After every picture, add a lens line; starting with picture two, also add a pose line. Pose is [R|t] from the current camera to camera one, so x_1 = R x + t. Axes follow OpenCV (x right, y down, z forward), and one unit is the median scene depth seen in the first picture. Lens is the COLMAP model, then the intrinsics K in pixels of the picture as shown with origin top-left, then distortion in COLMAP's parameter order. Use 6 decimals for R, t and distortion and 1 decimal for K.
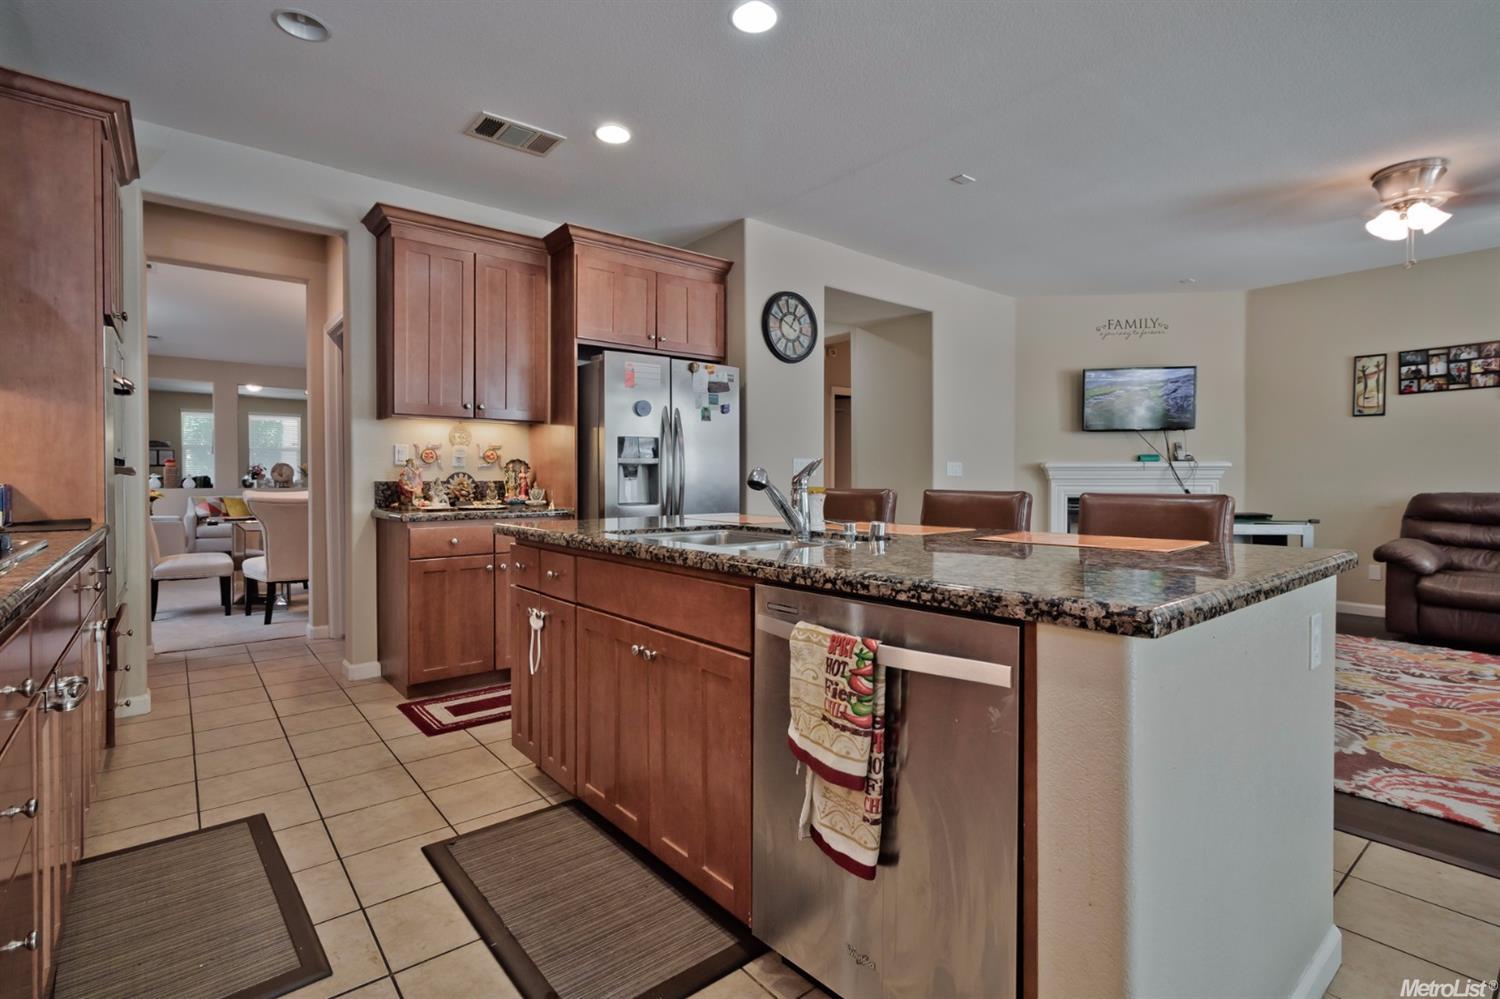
lens RADIAL K [[703.3, 0, 737.0], [0, 703.3, 485.8], [0, 0, 1]] dist [0.001341, 0.000205]
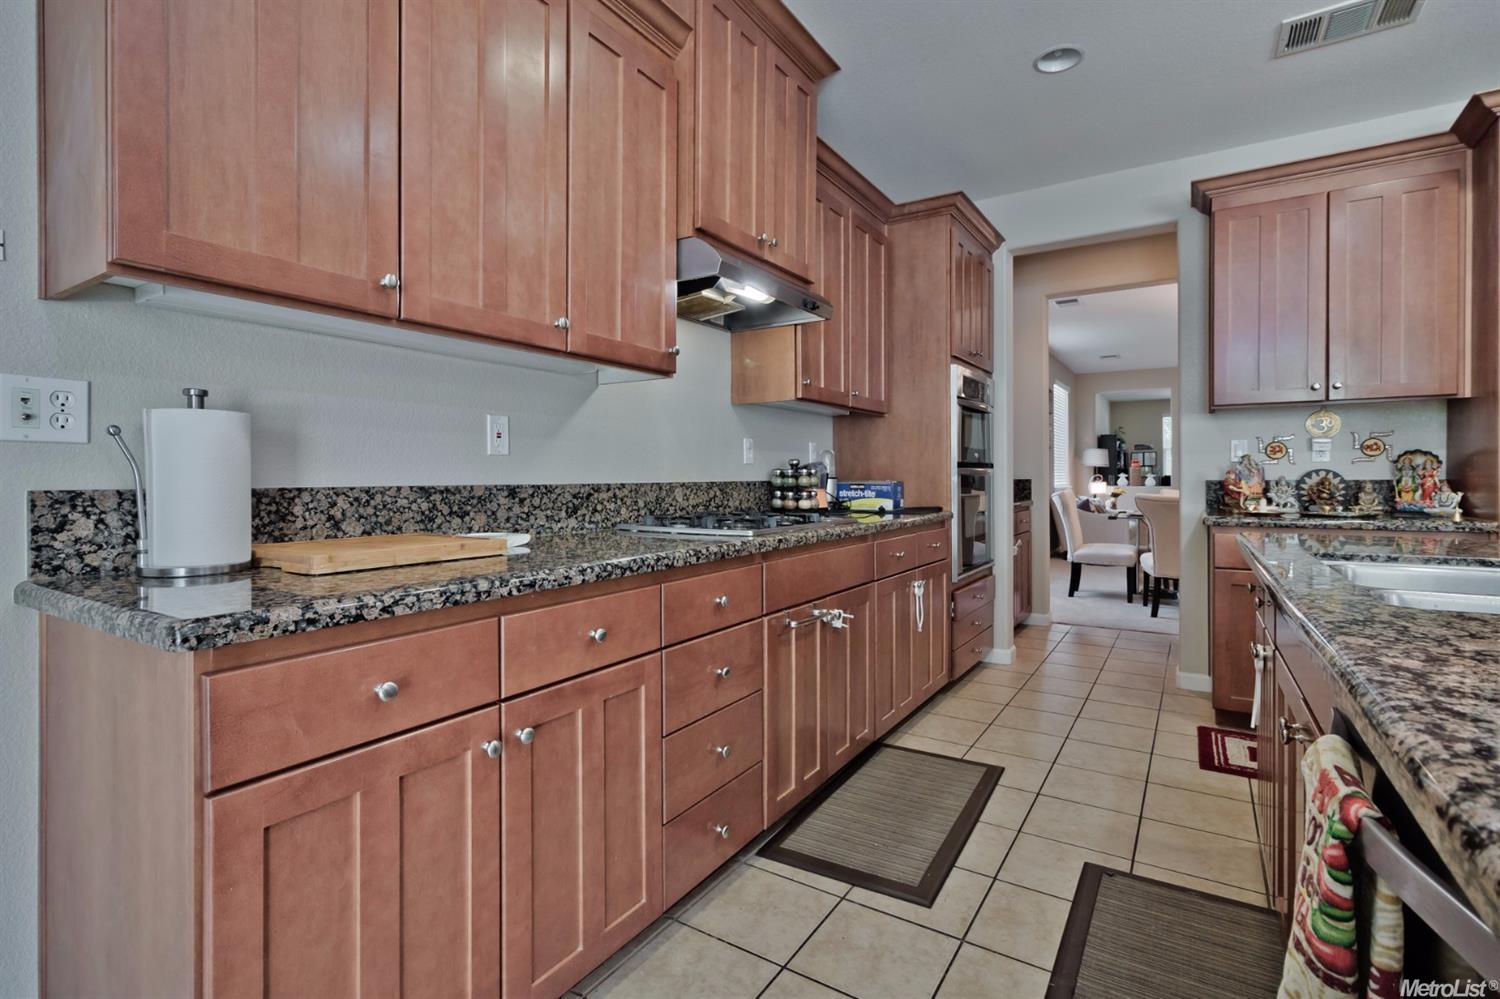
lens RADIAL K [[703.3, 0, 759.1], [0, 703.3, 481.0], [0, 0, 1]] dist [0.001341, 0.000205]
pose [[0.328293, 0.003025, -0.944571, 0.125659], [-0.008221, 0.999966, 0.000346, -0.000802], [0.944540, 0.007651, 0.328307, 0.105682]]
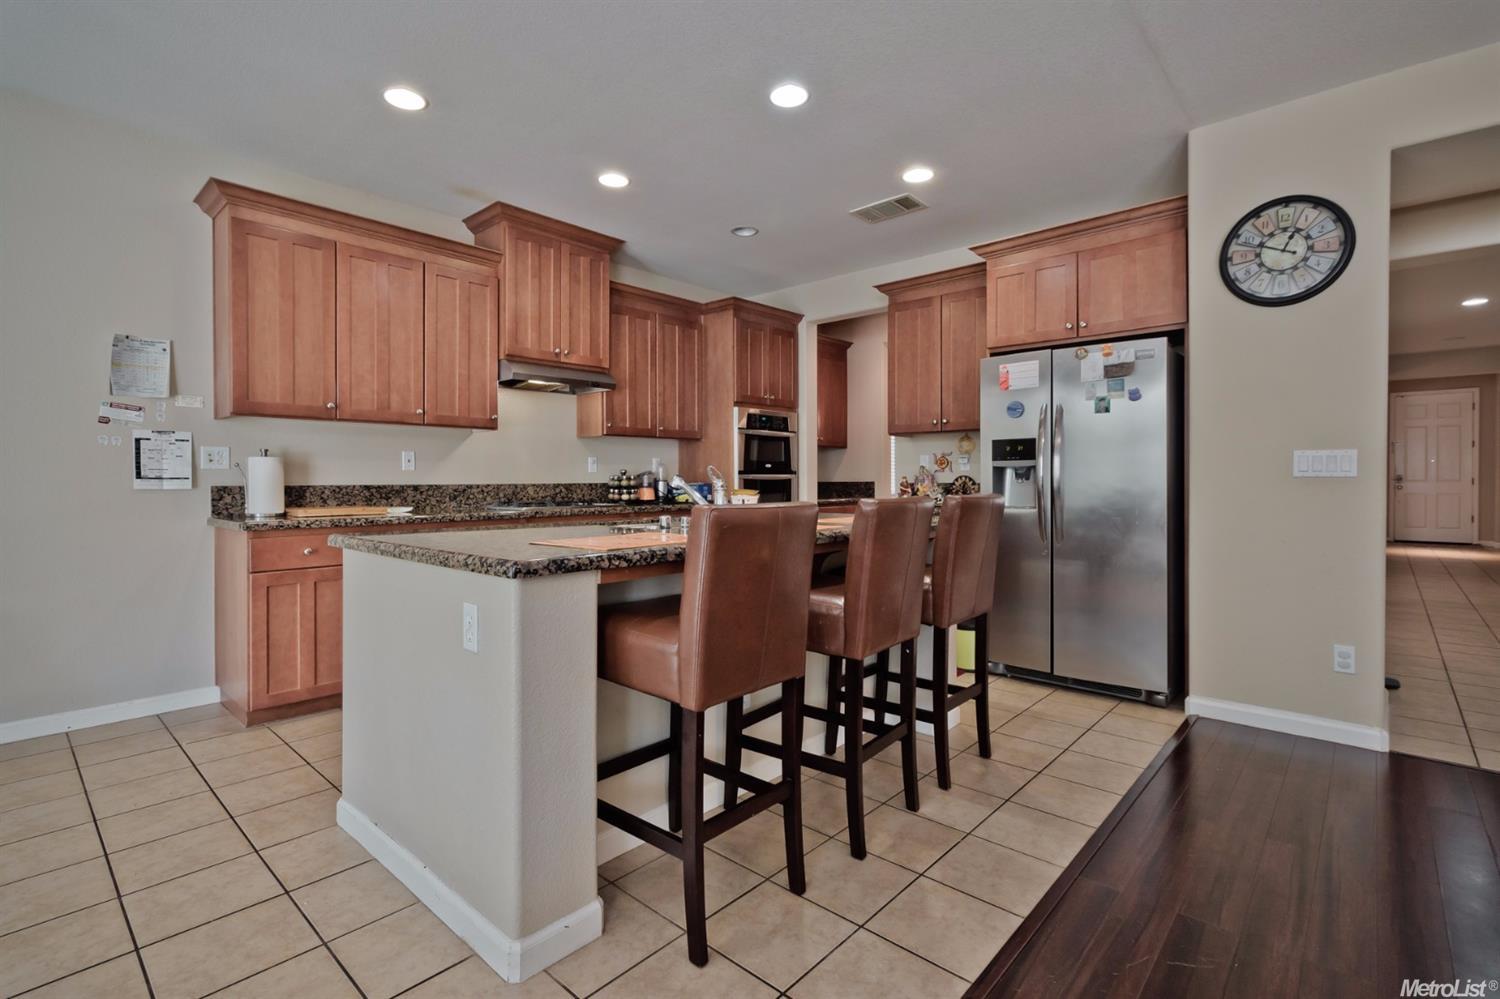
lens RADIAL K [[703.3, 0, 750.5], [0, 703.3, 487.4], [0, 0, 1]] dist [0.001341, 0.000205]
pose [[0.154035, 0.010312, -0.988012, 0.590813], [-0.009776, 0.999913, 0.008912, -0.005414], [0.988017, 0.008286, 0.154123, 0.371451]]
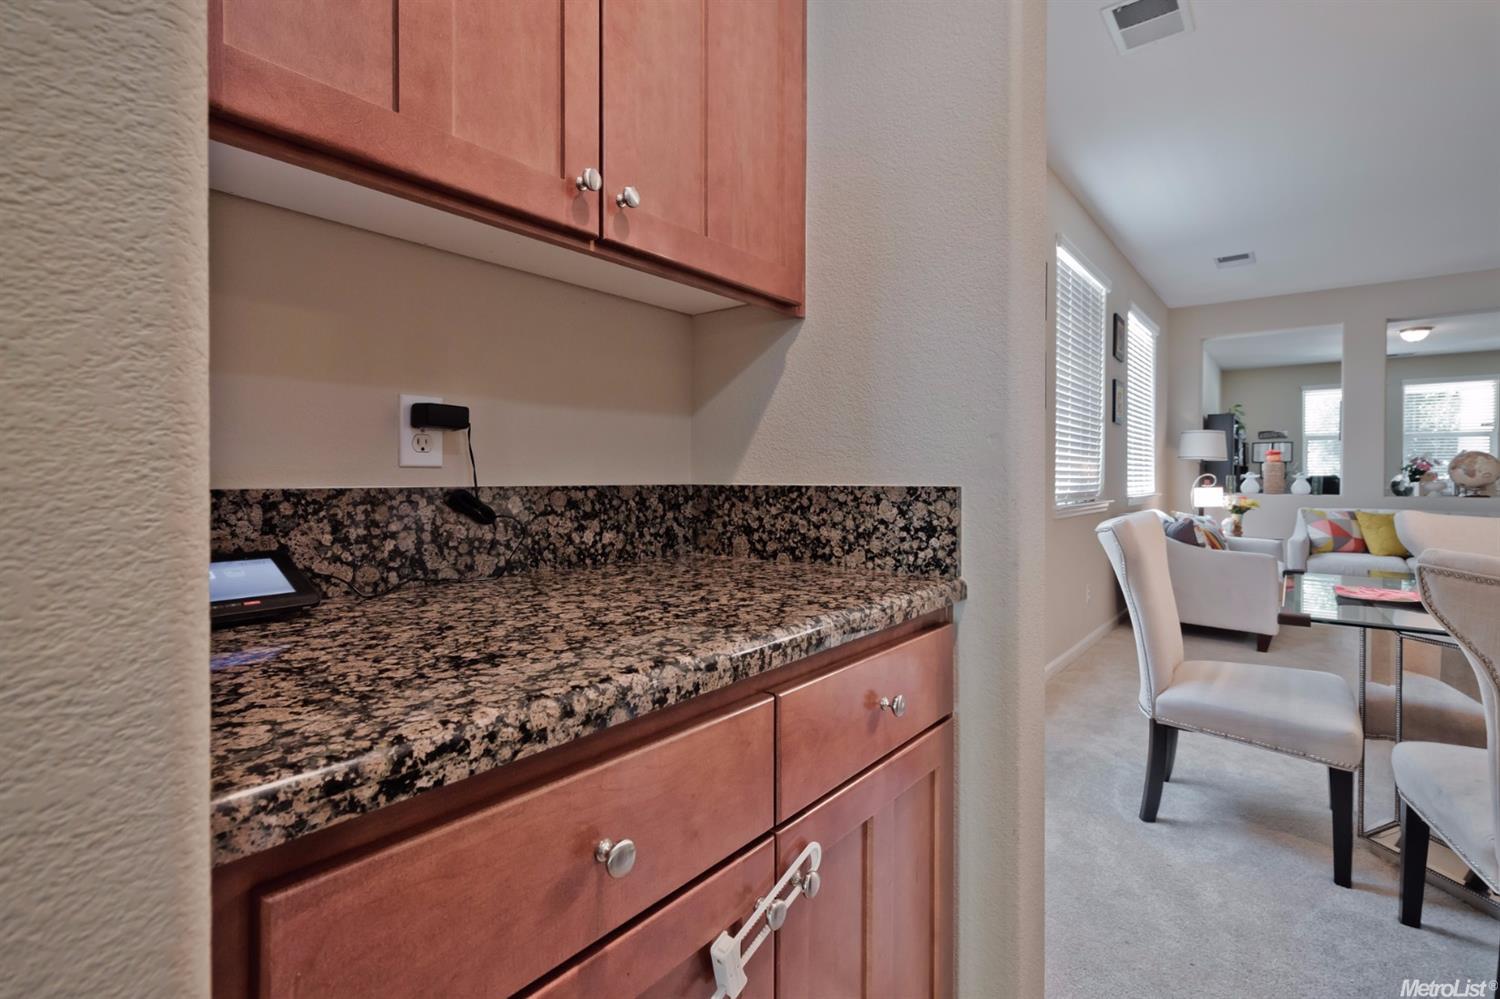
lens RADIAL K [[703.3, 0, 753.0], [0, 703.3, 487.3], [0, 0, 1]] dist [0.001341, 0.000205]
pose [[0.223761, 0.013174, -0.974555, -0.494797], [-0.012721, 0.999863, 0.010595, -0.007375], [0.974561, 0.010027, 0.223898, 0.692488]]
